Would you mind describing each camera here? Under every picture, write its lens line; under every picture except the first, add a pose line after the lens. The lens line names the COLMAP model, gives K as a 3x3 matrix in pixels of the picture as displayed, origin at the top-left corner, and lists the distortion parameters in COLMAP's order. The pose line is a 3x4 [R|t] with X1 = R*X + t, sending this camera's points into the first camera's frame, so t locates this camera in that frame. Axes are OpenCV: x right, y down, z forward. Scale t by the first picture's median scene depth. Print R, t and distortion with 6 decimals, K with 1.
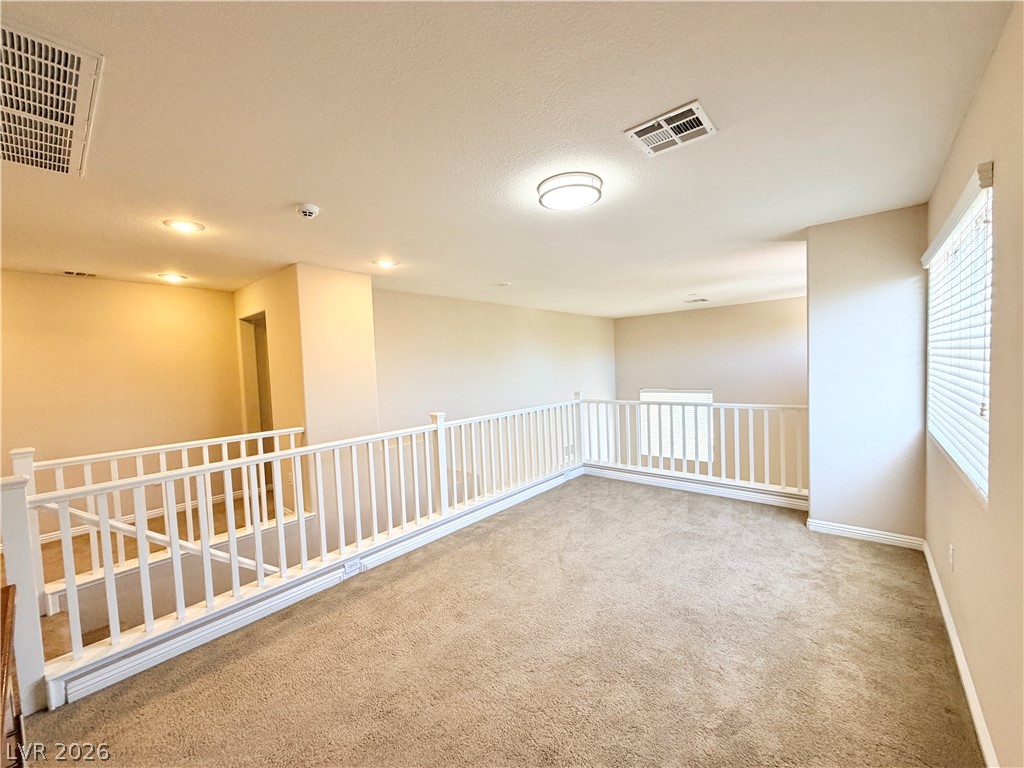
lens RADIAL K [[407.7, 0, 512.0], [0, 407.7, 384.0], [0, 0, 1]] dist [0.000743, 0.000005]
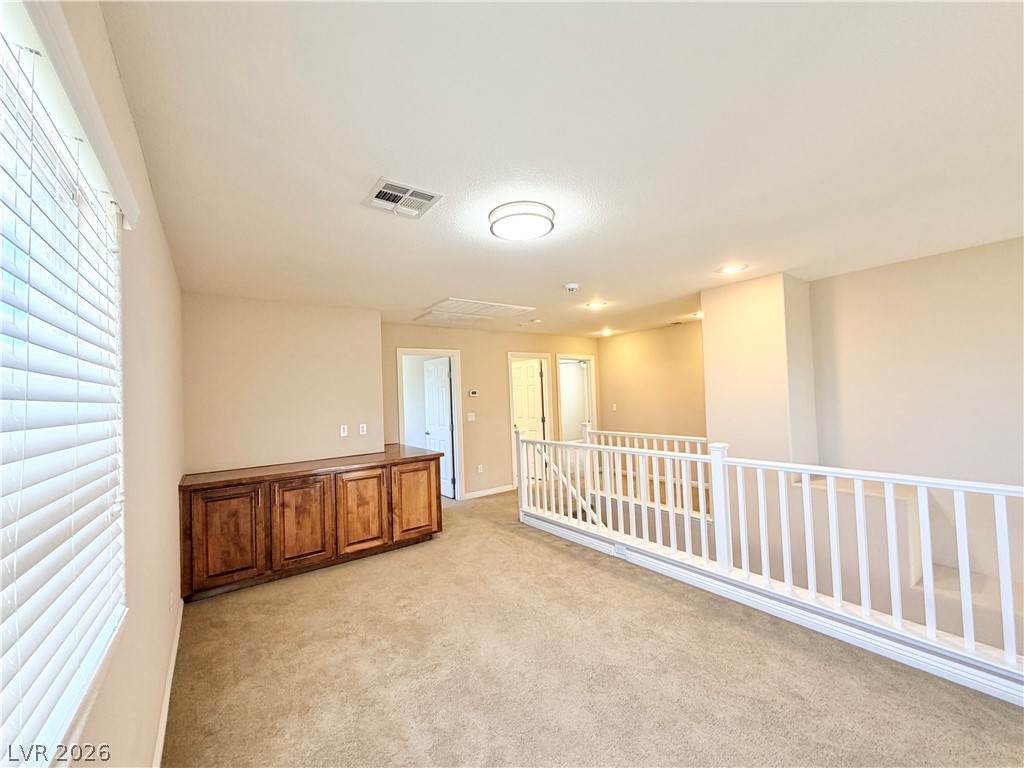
lens RADIAL K [[407.7, 0, 512.0], [0, 407.7, 384.0], [0, 0, 1]] dist [0.000743, 0.000005]
pose [[-0.202838, 0.030336, -0.978742, 0.819619], [-0.003233, 0.999494, 0.031649, -0.087459], [0.979207, 0.009584, -0.202638, 0.872288]]
